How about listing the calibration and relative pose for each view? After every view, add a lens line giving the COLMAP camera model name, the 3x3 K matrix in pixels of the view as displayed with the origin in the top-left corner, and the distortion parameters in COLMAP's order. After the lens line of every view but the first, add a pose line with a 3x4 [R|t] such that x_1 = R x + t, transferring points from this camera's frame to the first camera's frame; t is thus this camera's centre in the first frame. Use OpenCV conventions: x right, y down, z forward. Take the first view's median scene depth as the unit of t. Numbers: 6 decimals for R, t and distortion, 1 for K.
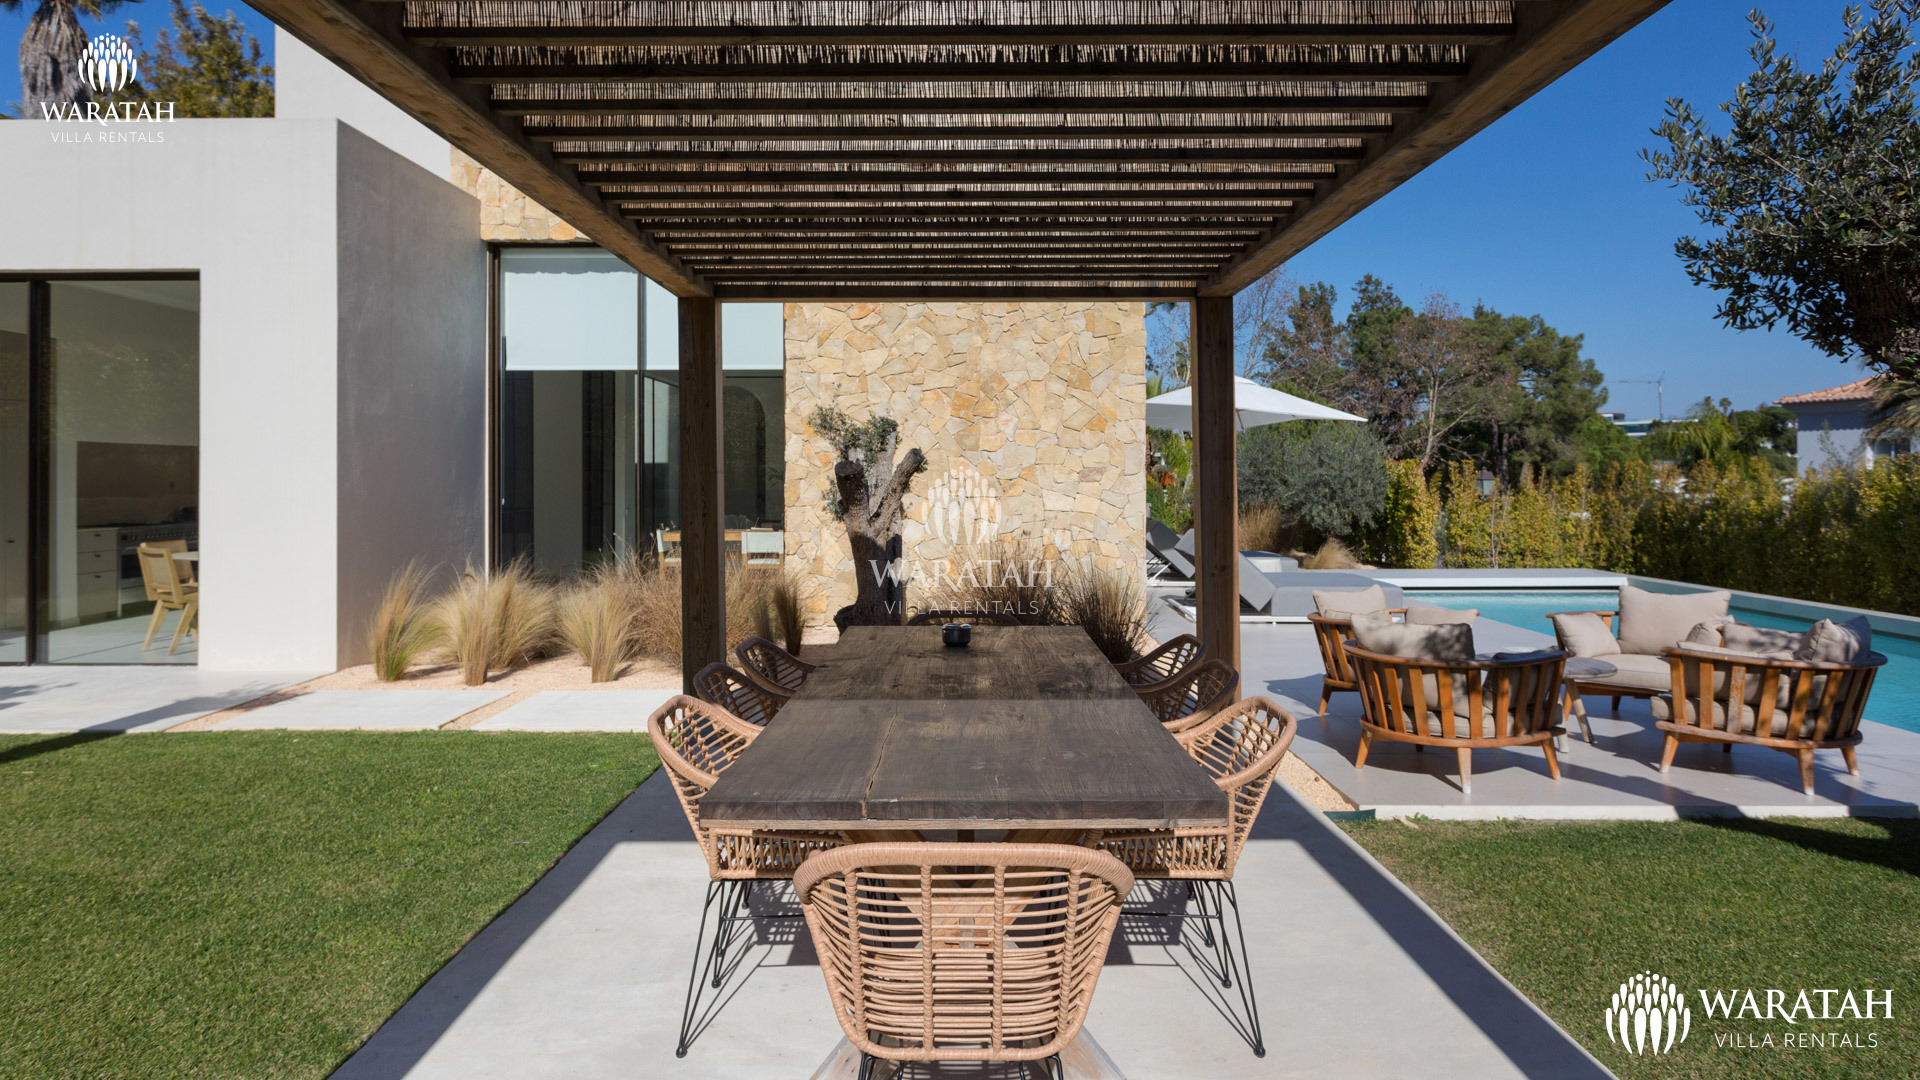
lens RADIAL K [[1253.0, 0, 918.1], [0, 1253.0, 496.7], [0, 0, 1]] dist [0.000392, 0.006116]
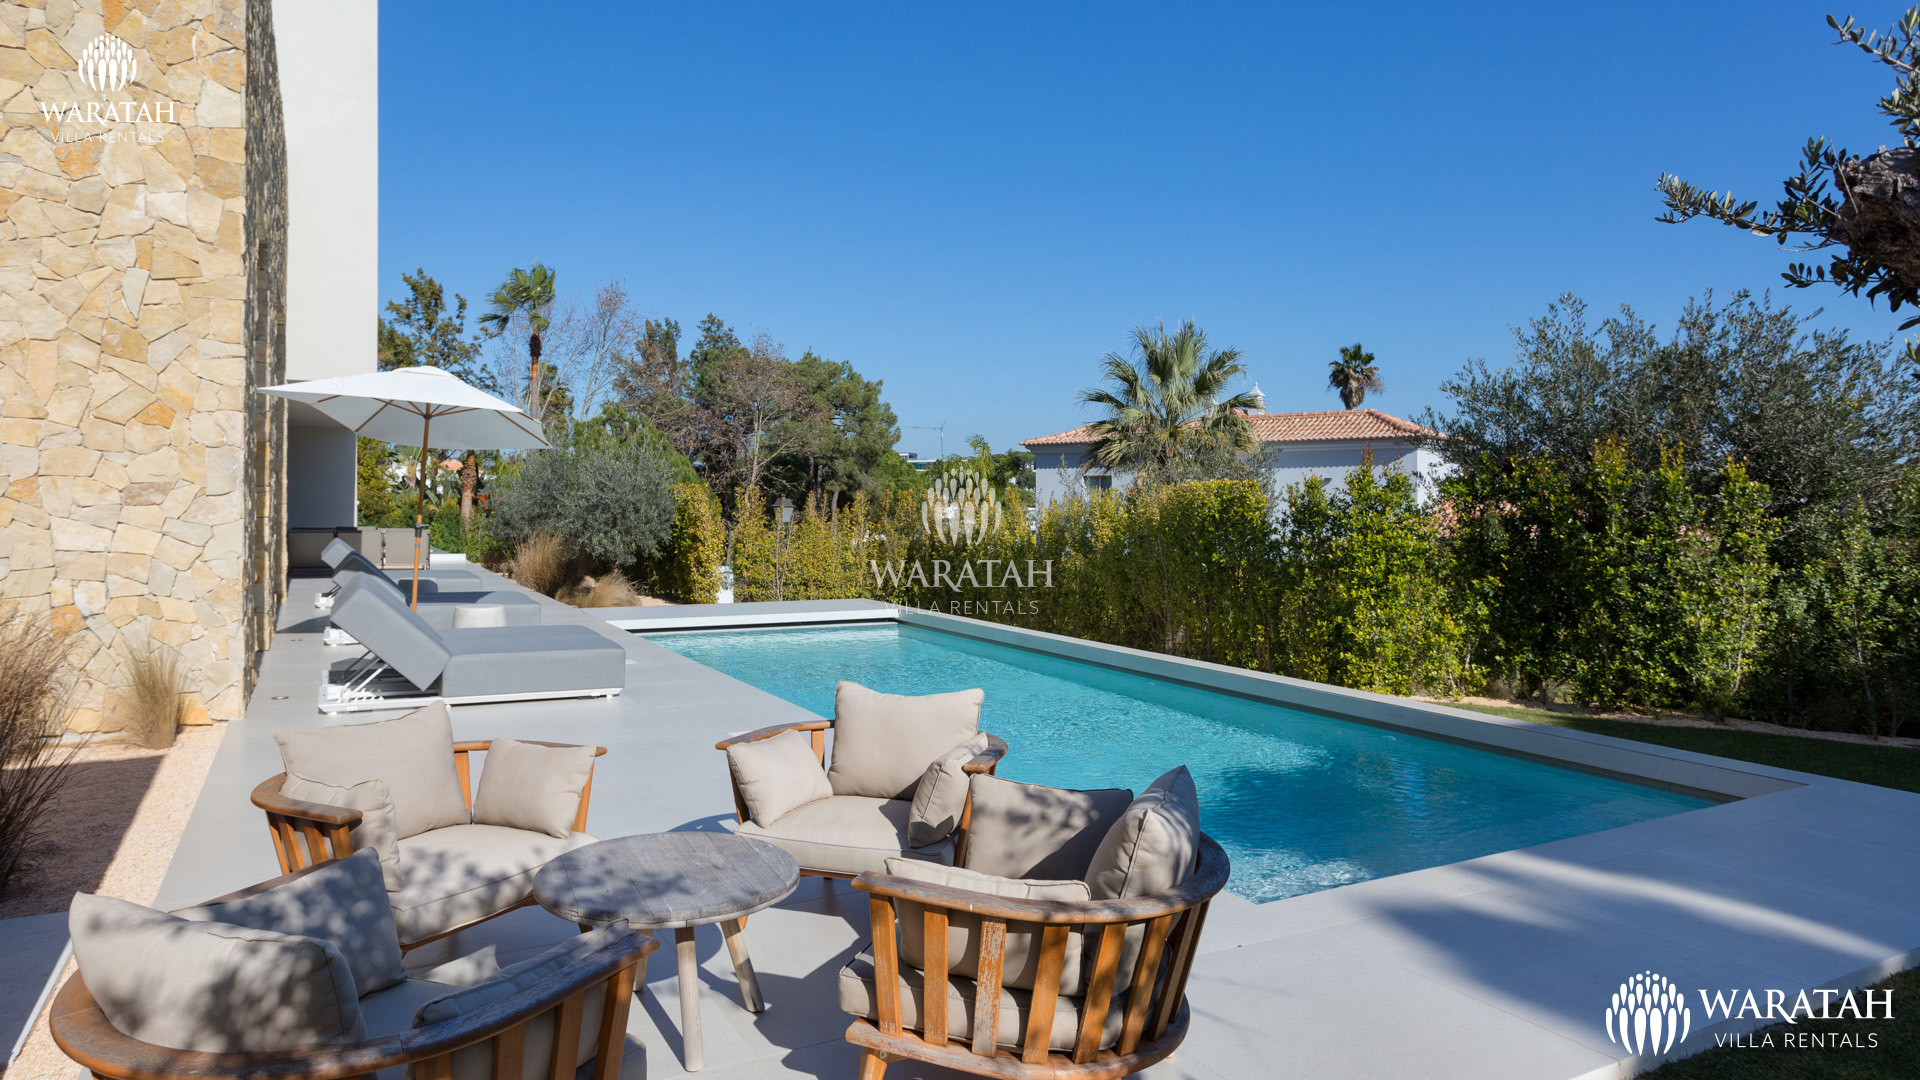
lens RADIAL K [[1103.3, 0, 953.9], [0, 1103.3, 525.4], [0, 0, 1]] dist [-0.007682, -0.001609]
pose [[0.856393, 0.001097, 0.516324, 0.163035], [-0.004245, 0.999979, 0.004915, -0.004803], [-0.516307, -0.006401, 0.856379, 0.249410]]
